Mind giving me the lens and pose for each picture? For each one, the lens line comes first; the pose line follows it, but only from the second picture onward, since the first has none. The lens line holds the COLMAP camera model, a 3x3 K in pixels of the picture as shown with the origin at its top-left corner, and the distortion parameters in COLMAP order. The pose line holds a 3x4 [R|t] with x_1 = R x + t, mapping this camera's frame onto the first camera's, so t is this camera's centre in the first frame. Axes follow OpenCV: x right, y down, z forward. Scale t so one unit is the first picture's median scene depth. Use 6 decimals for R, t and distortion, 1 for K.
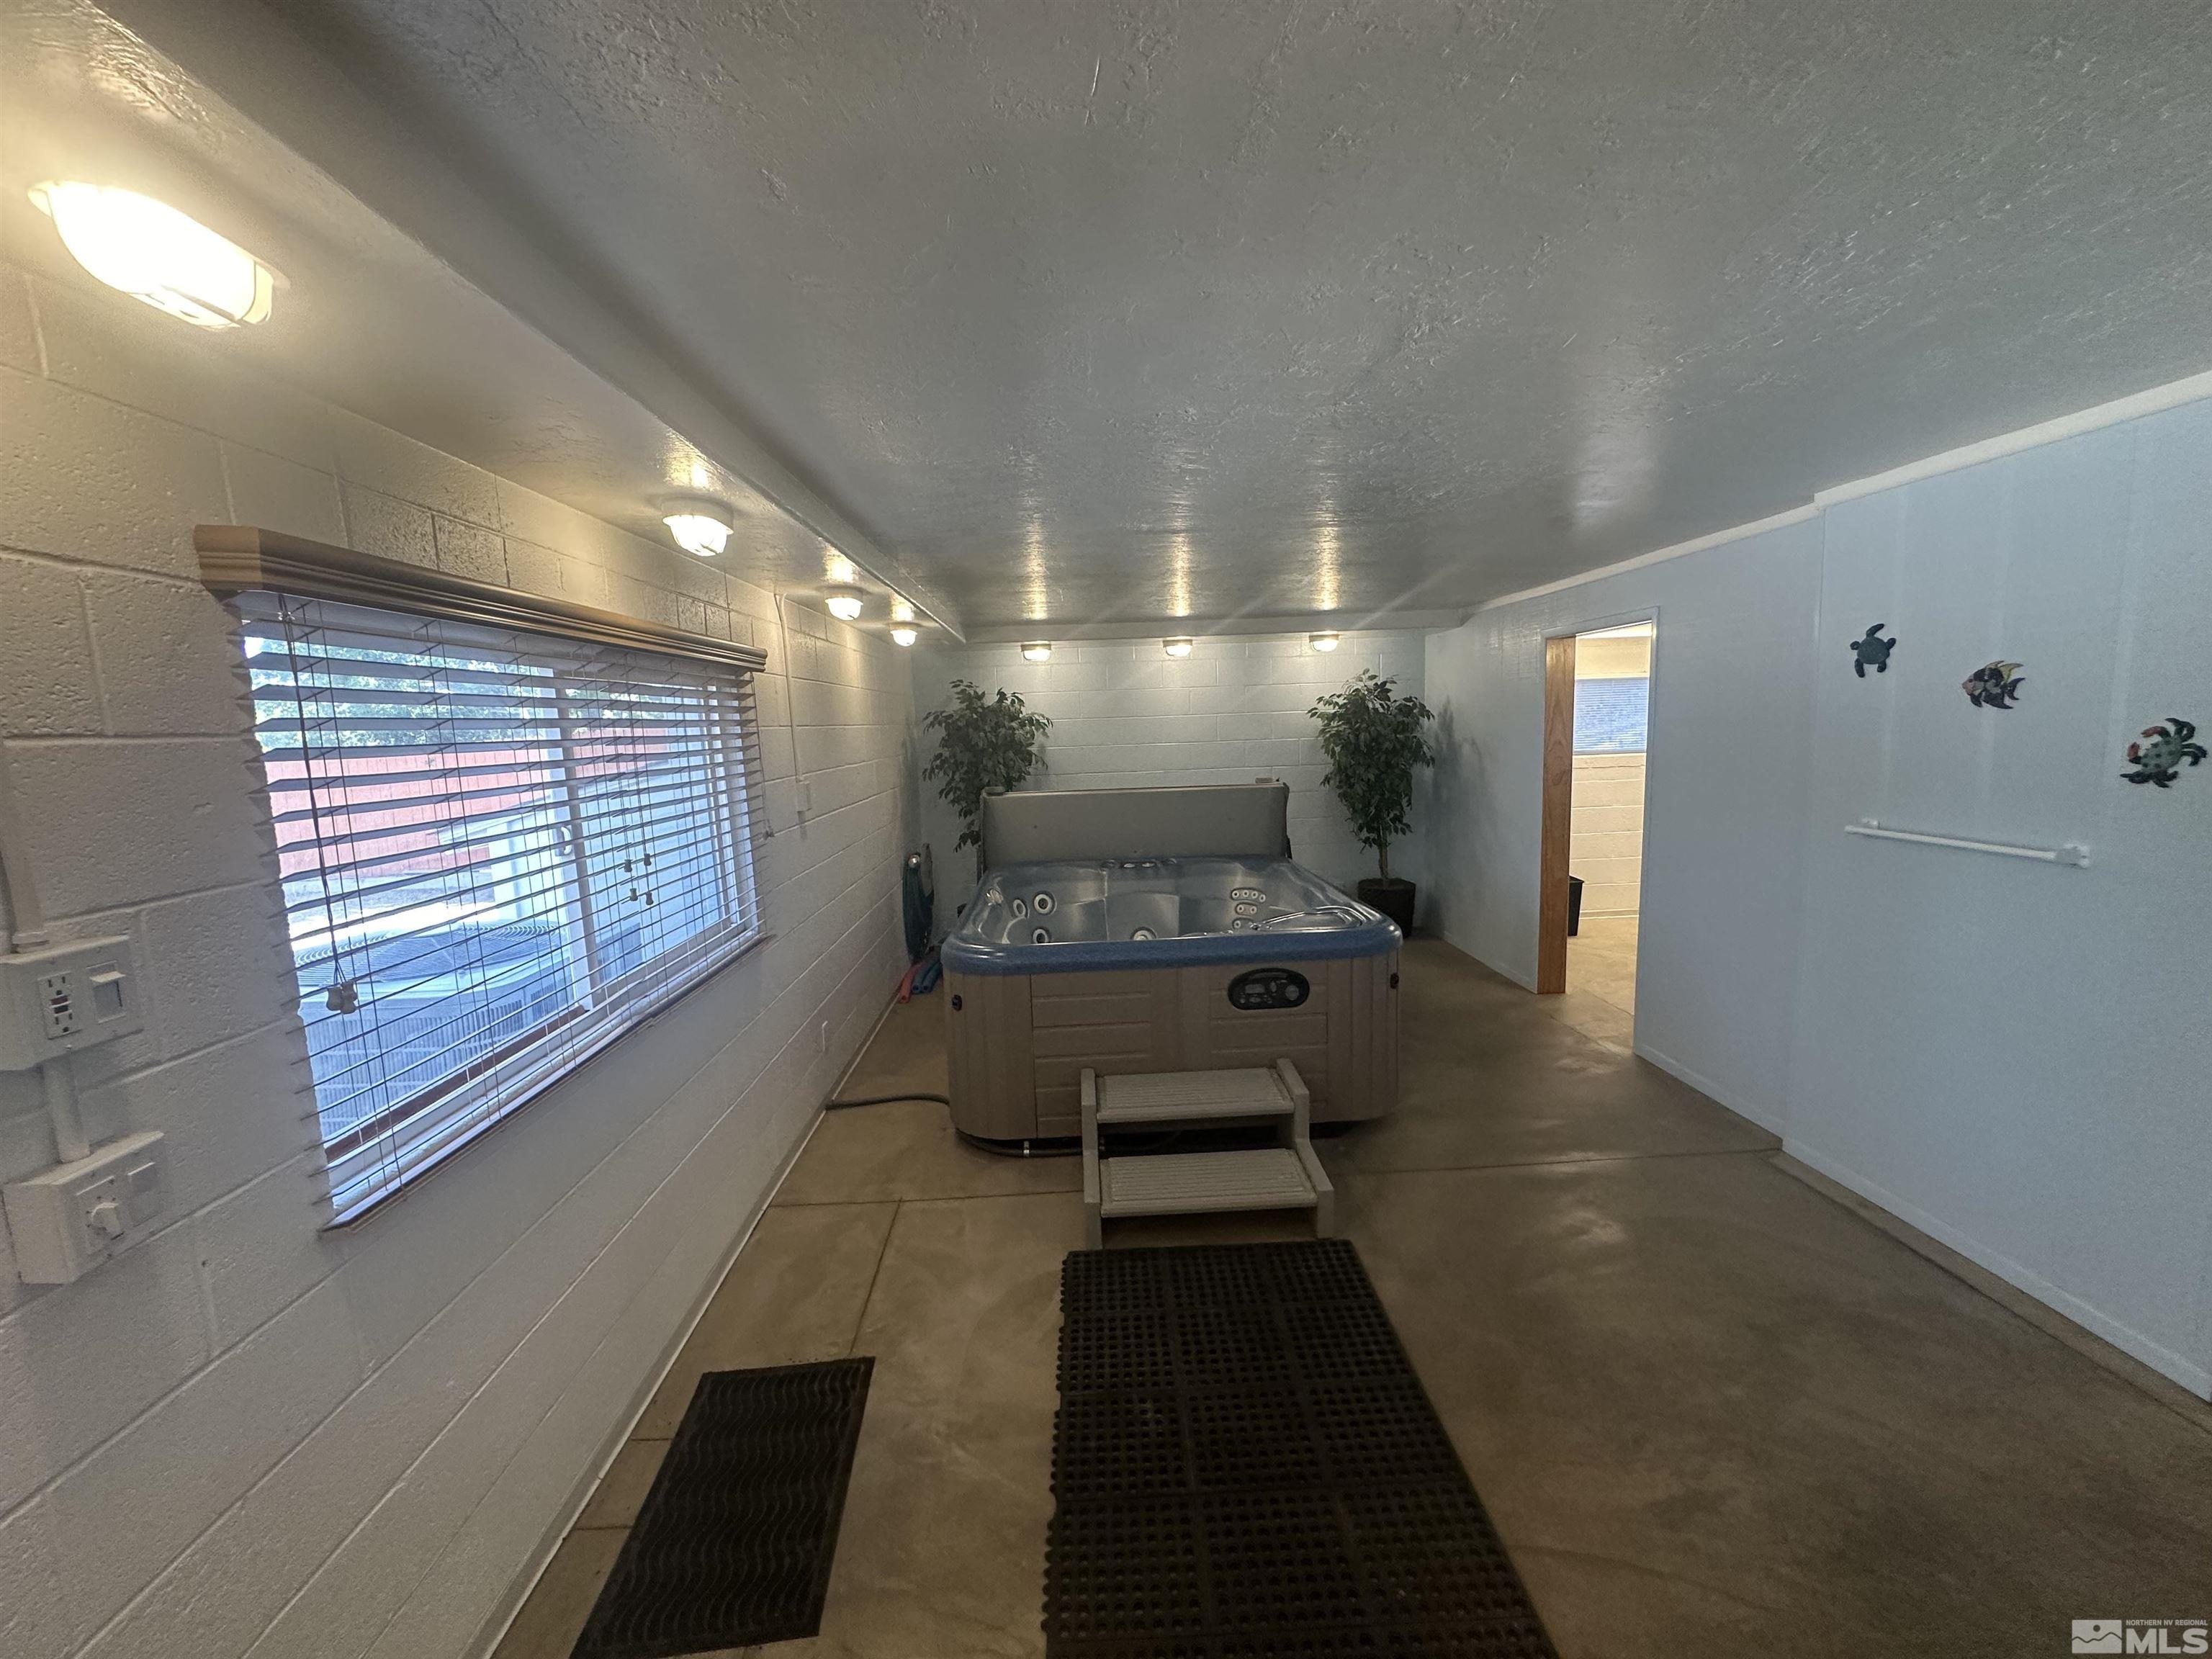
lens RADIAL K [[879.4, 0, 1106.0], [0, 879.4, 829.5], [0, 0, 1]] dist [-0.002116, -0.000162]
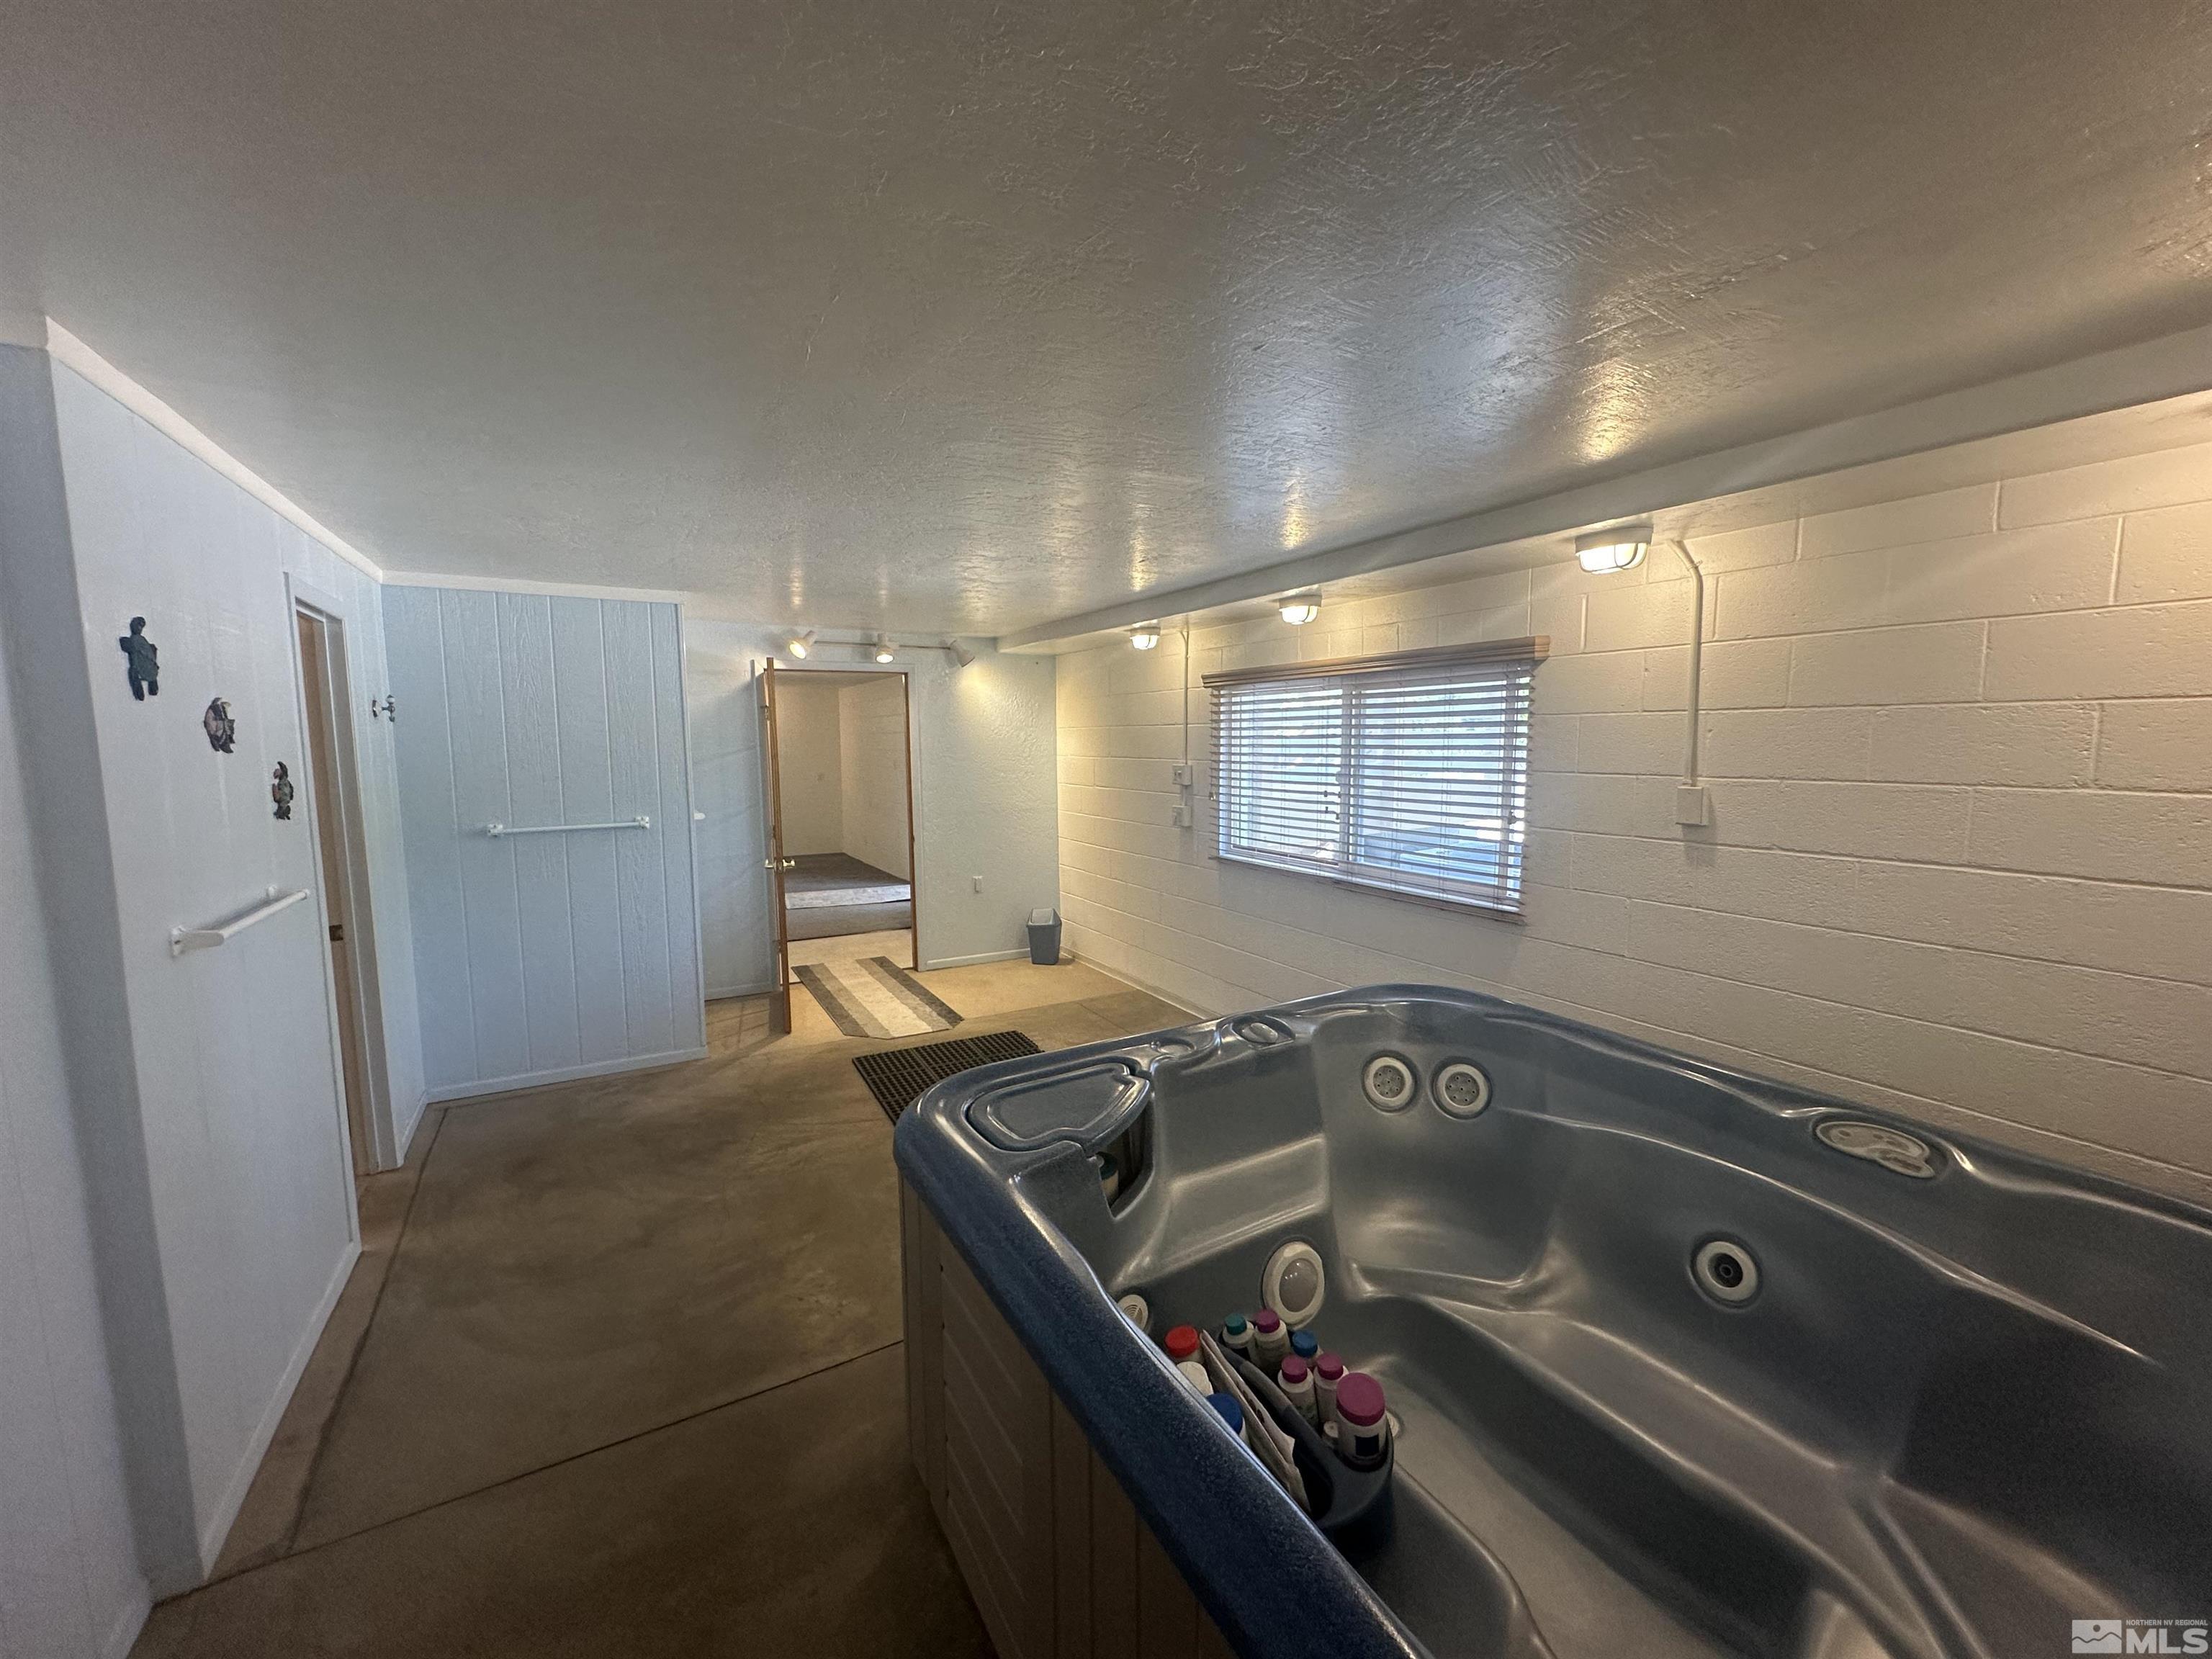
lens RADIAL K [[879.4, 0, 1106.0], [0, 879.4, 829.5], [0, 0, 1]] dist [-0.002116, -0.000162]
pose [[-0.884065, 0.088192, -0.458968, 0.646325], [-0.018132, 0.974823, 0.222241, -0.265812], [0.467012, 0.204797, -0.860208, 2.107957]]
